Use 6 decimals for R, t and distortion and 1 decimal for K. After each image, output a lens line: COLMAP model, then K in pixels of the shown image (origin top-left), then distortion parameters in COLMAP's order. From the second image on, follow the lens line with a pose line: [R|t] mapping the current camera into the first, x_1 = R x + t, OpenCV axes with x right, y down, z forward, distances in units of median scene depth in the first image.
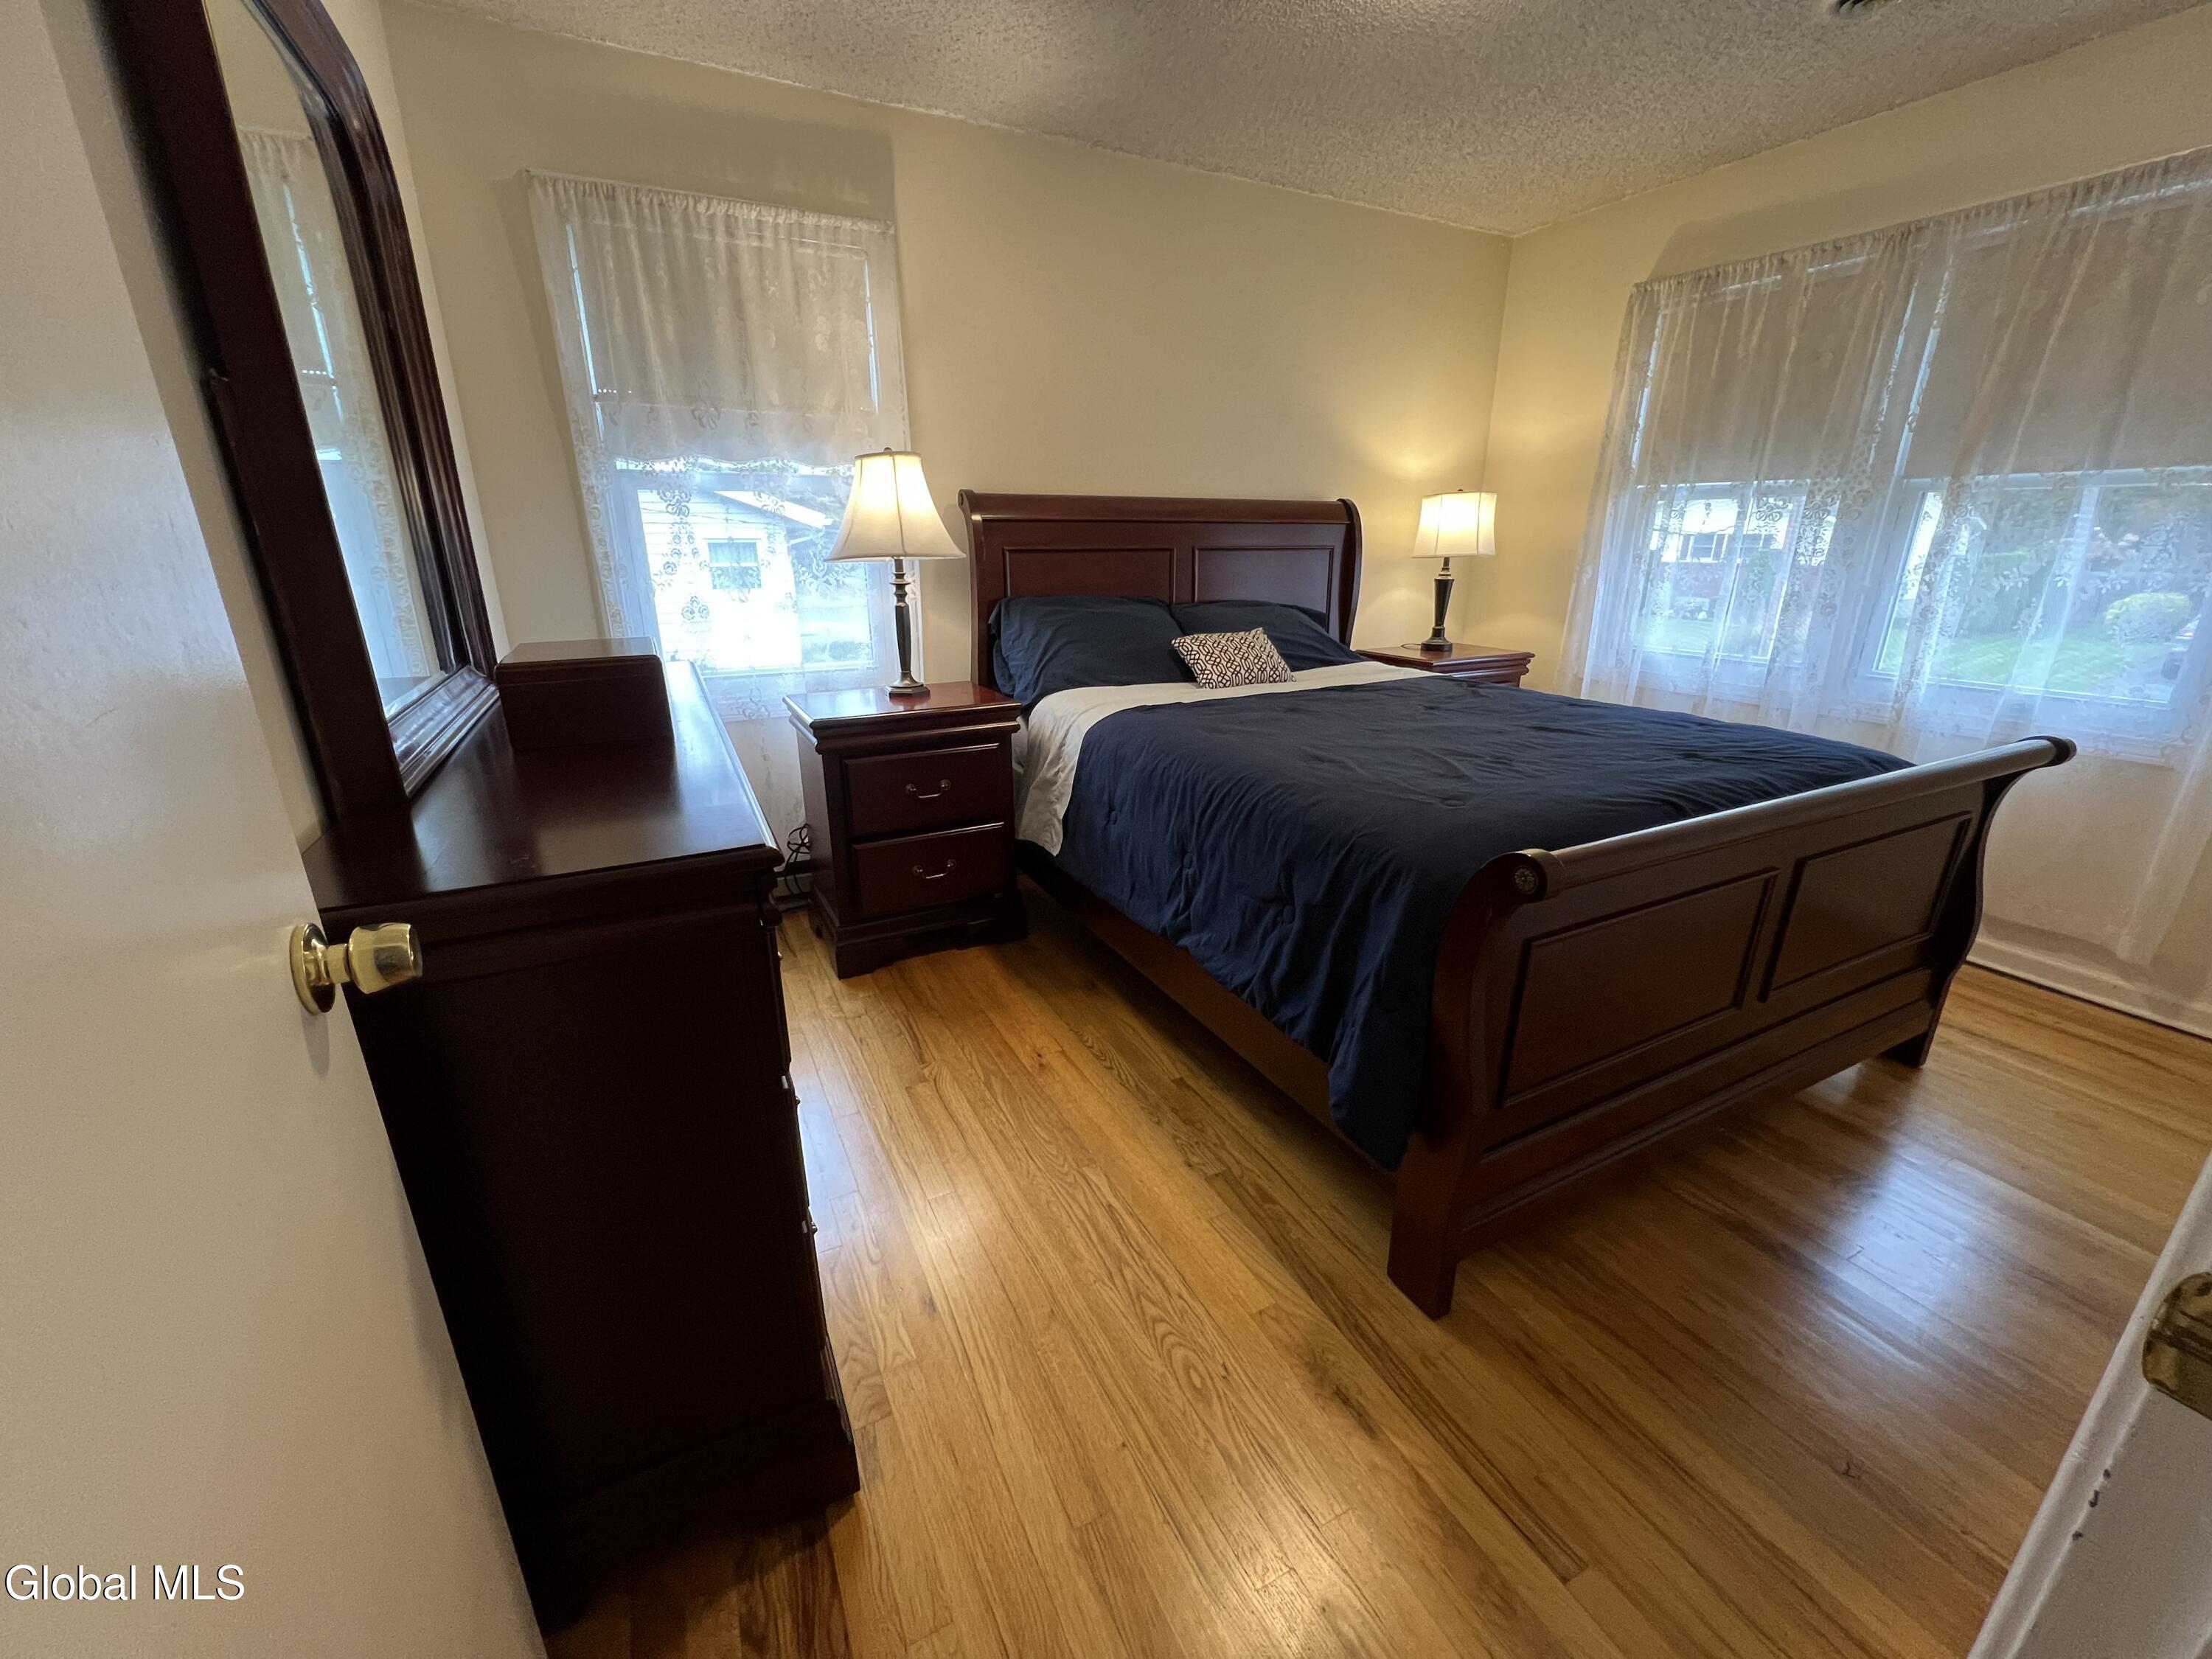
lens RADIAL K [[884.1, 0, 1102.7], [0, 884.1, 831.8], [0, 0, 1]] dist [-0.003304, 0.000561]
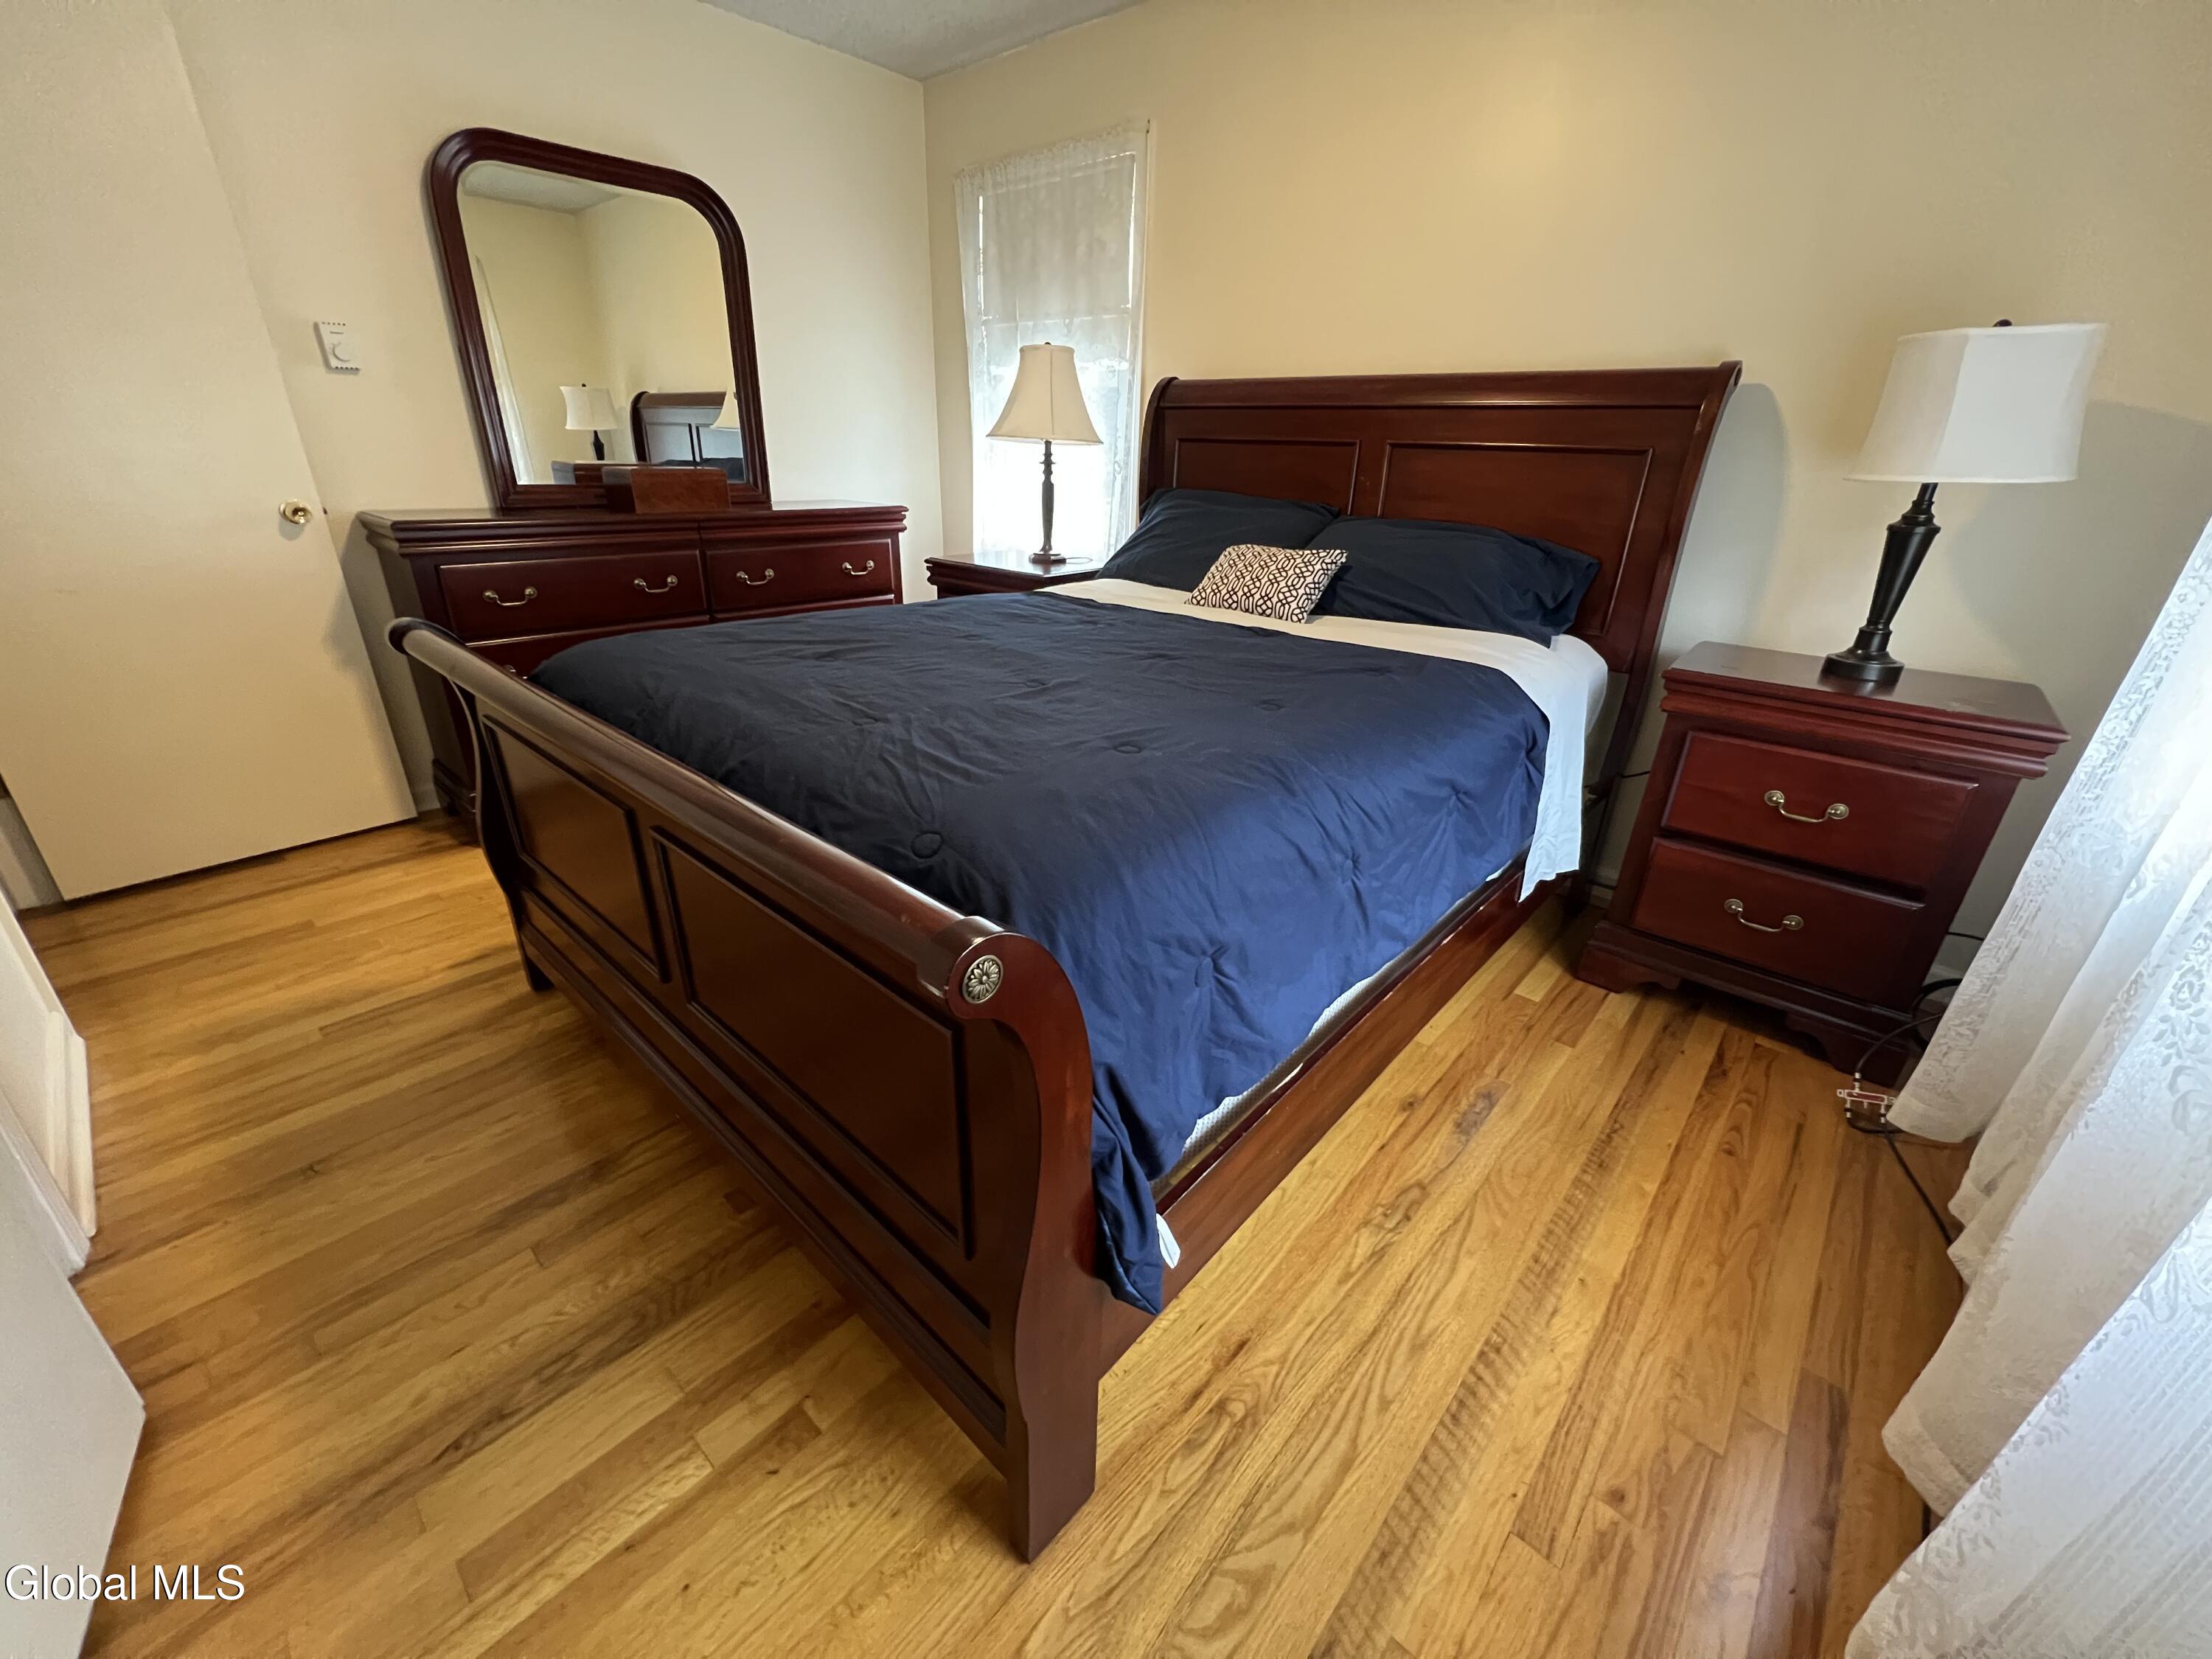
lens RADIAL K [[884.1, 0, 1099.5], [0, 884.1, 828.7], [0, 0, 1]] dist [-0.003304, 0.000561]
pose [[0.358810, 0.384914, -0.850351, 0.898879], [-0.323464, 0.905839, 0.273544, -0.168293], [0.875572, 0.176907, 0.449530, 0.567057]]
